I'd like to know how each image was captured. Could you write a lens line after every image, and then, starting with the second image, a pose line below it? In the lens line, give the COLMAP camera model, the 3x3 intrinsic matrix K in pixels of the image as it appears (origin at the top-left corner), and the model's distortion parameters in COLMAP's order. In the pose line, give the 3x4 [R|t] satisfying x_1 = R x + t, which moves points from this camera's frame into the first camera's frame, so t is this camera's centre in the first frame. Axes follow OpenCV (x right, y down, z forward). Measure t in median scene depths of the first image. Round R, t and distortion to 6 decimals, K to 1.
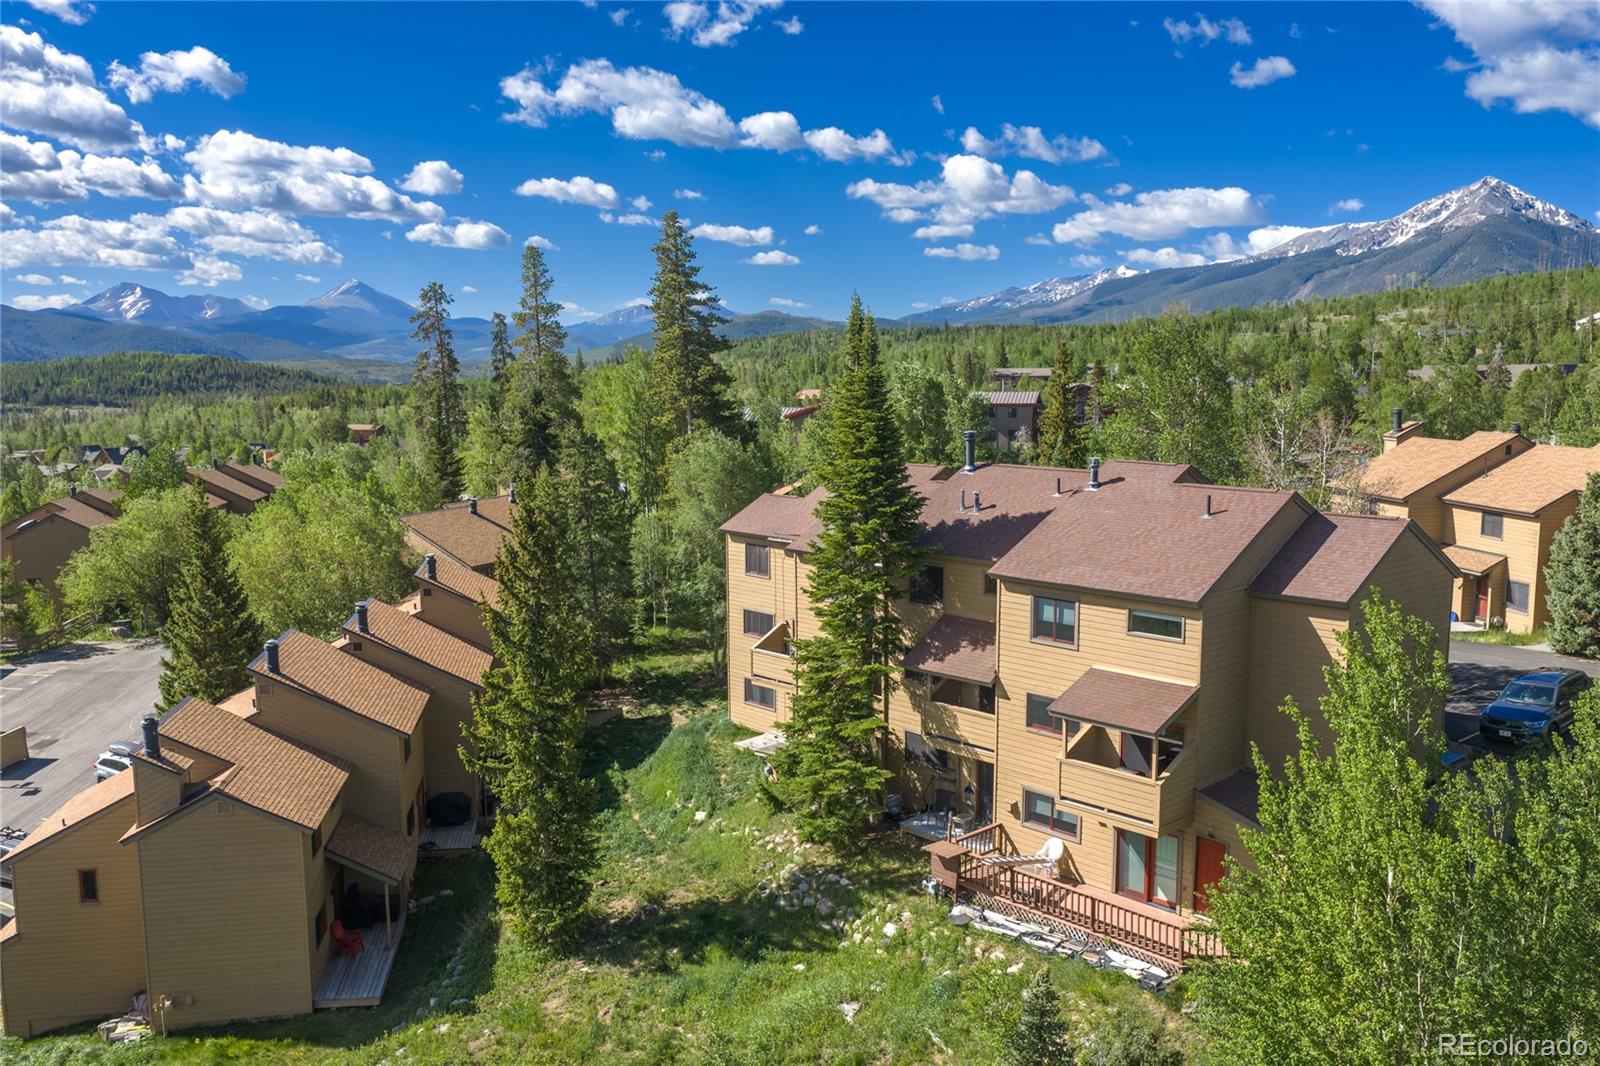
lens RADIAL K [[1382.4, 0, 800.0], [0, 1382.4, 533.0], [0, 0, 1]] dist [0.048389, -0.072230]
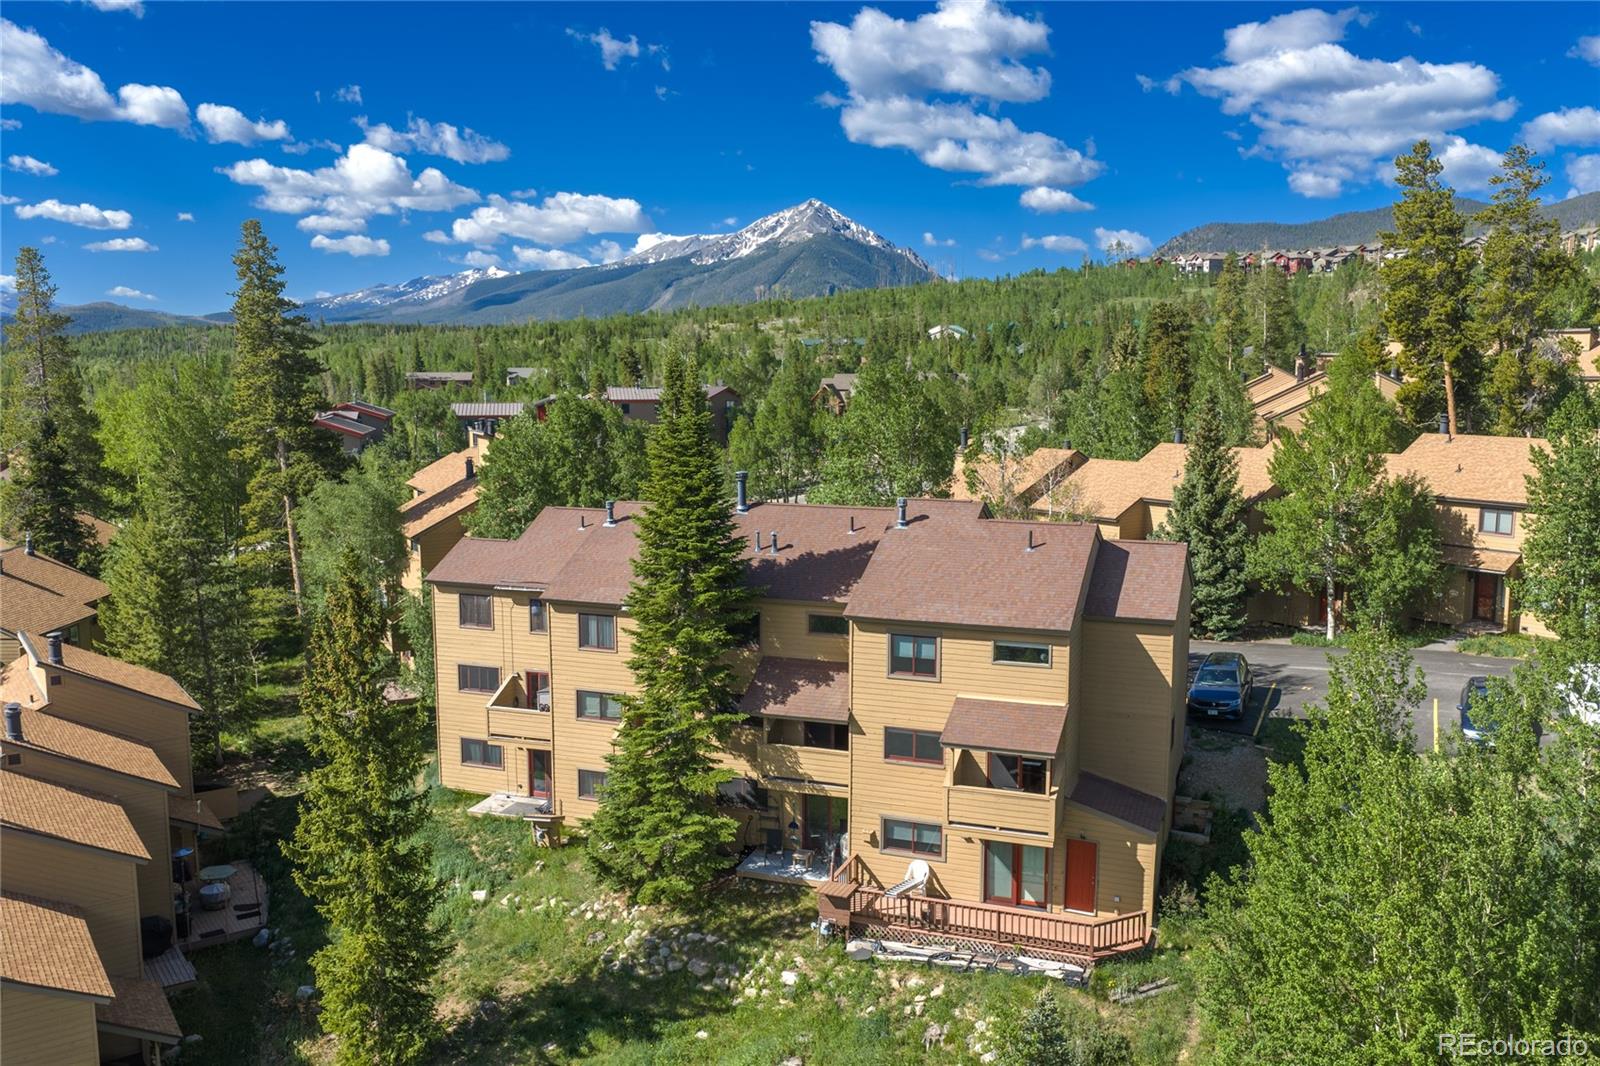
lens RADIAL K [[1382.4, 0, 800.0], [0, 1382.4, 533.0], [0, 0, 1]] dist [0.048389, -0.072230]
pose [[0.889207, -0.053995, 0.454308, -0.353571], [0.051940, 0.998505, 0.017013, -0.050941], [-0.454547, 0.008468, 0.890682, 0.092827]]
